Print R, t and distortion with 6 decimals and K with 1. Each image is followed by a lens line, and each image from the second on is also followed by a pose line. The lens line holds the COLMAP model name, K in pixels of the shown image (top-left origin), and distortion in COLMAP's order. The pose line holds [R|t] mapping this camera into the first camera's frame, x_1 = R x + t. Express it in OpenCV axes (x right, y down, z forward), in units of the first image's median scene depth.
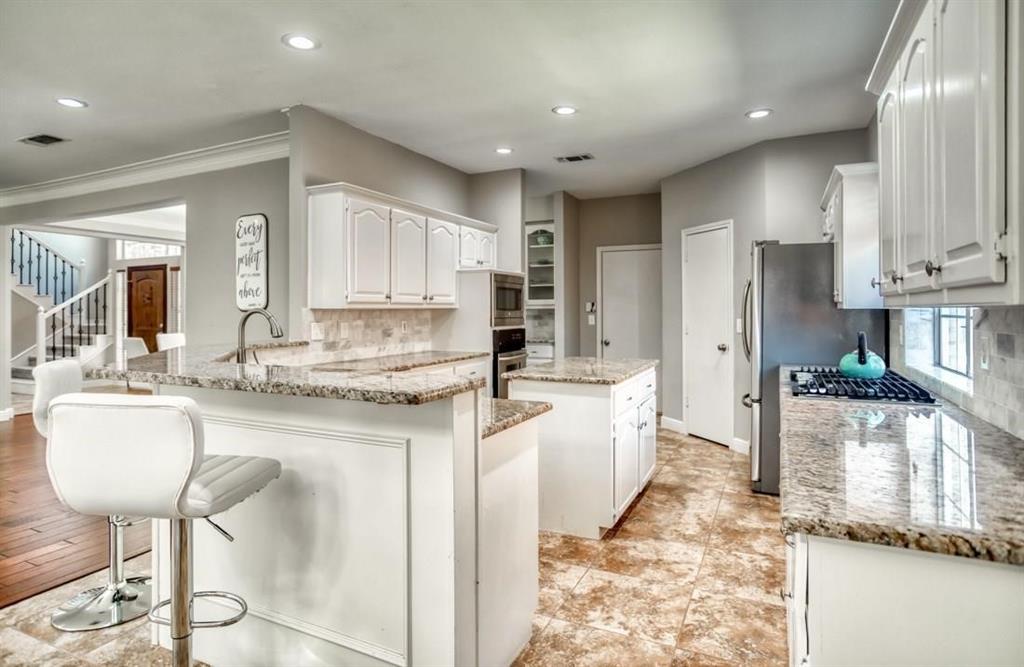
lens RADIAL K [[557.6, 0, 506.4], [0, 557.6, 304.4], [0, 0, 1]] dist [0.004885, 0.000516]
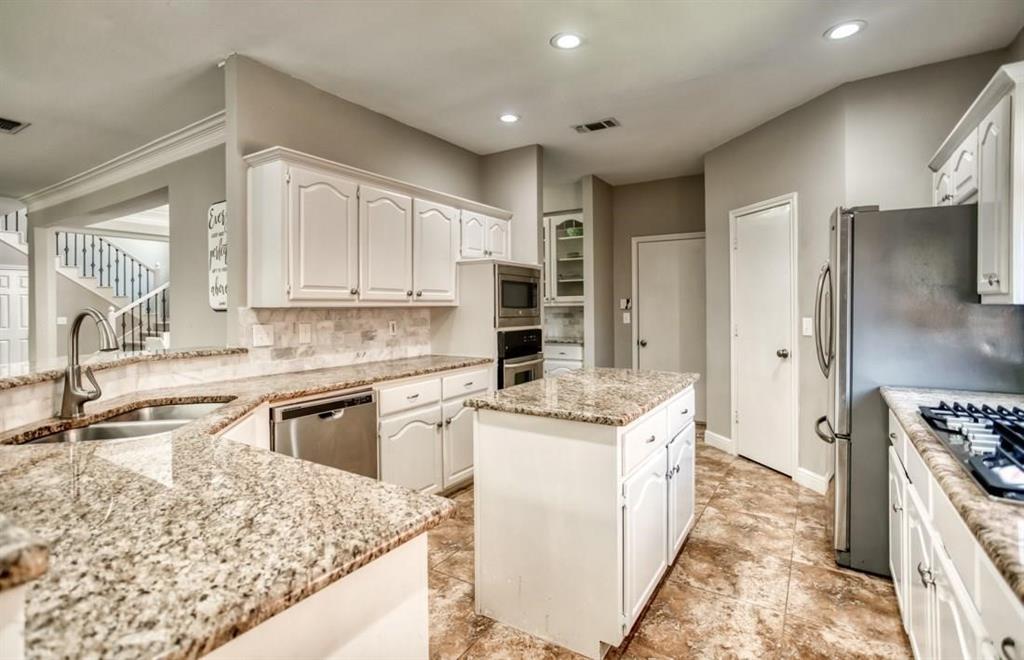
lens RADIAL K [[490.8, 0, 509.1], [0, 490.8, 308.1], [0, 0, 1]] dist [-0.004524, 0.007432]
pose [[0.993301, -0.004248, -0.115475, 0.091559], [0.005640, 0.999915, 0.011728, 0.001838], [0.115415, -0.012301, 0.993241, 0.301665]]
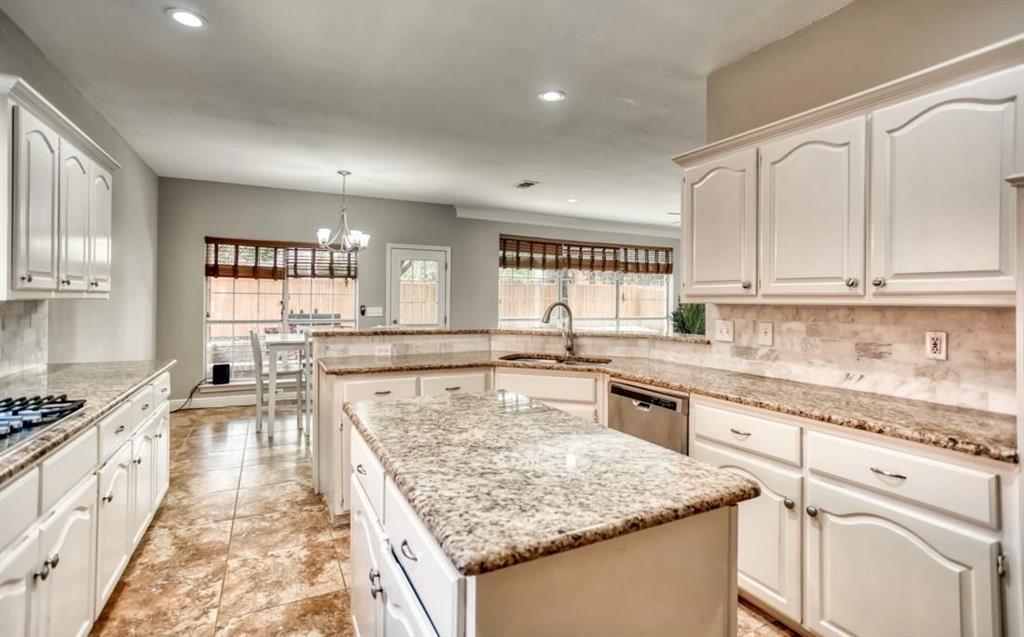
lens RADIAL K [[470.9, 0, 511.9], [0, 470.9, 298.4], [0, 0, 1]] dist [-0.003424, 0.002777]
pose [[-0.596922, -0.005477, -0.802280, 0.381975], [0.001258, 0.999969, -0.007763, 0.004196], [0.802298, -0.005643, -0.596897, 1.060627]]
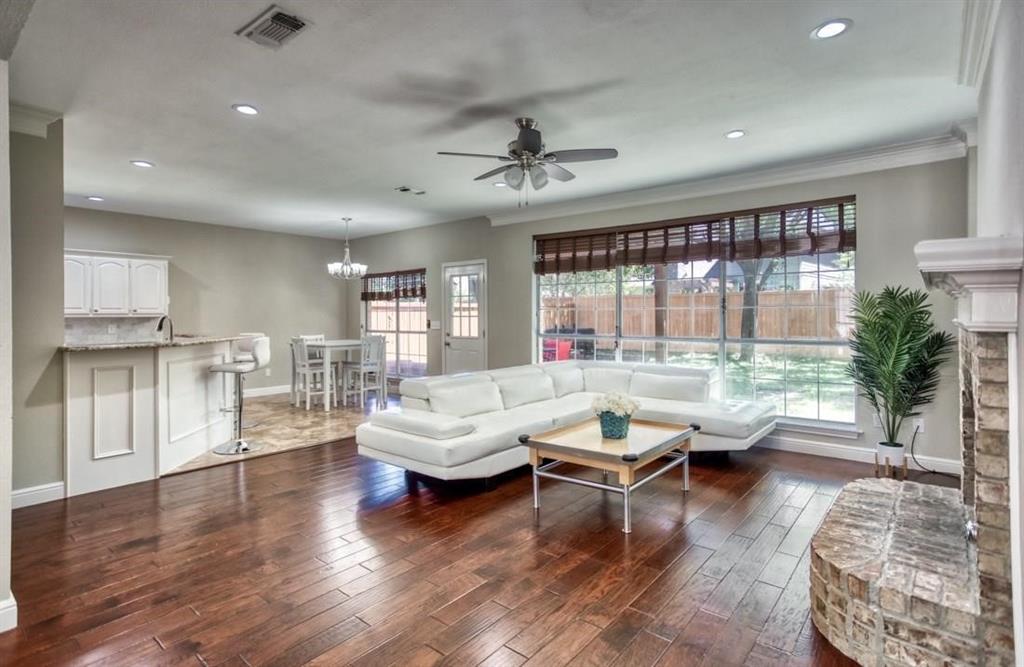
lens RADIAL K [[504.3, 0, 531.0], [0, 504.3, 312.8], [0, 0, 1]] dist [-0.012597, -0.000046]
pose [[-0.977761, 0.010218, 0.209474, -1.273525], [0.007523, 0.999878, -0.013657, 0.018037], [-0.209588, -0.011778, -0.977719, 1.531050]]
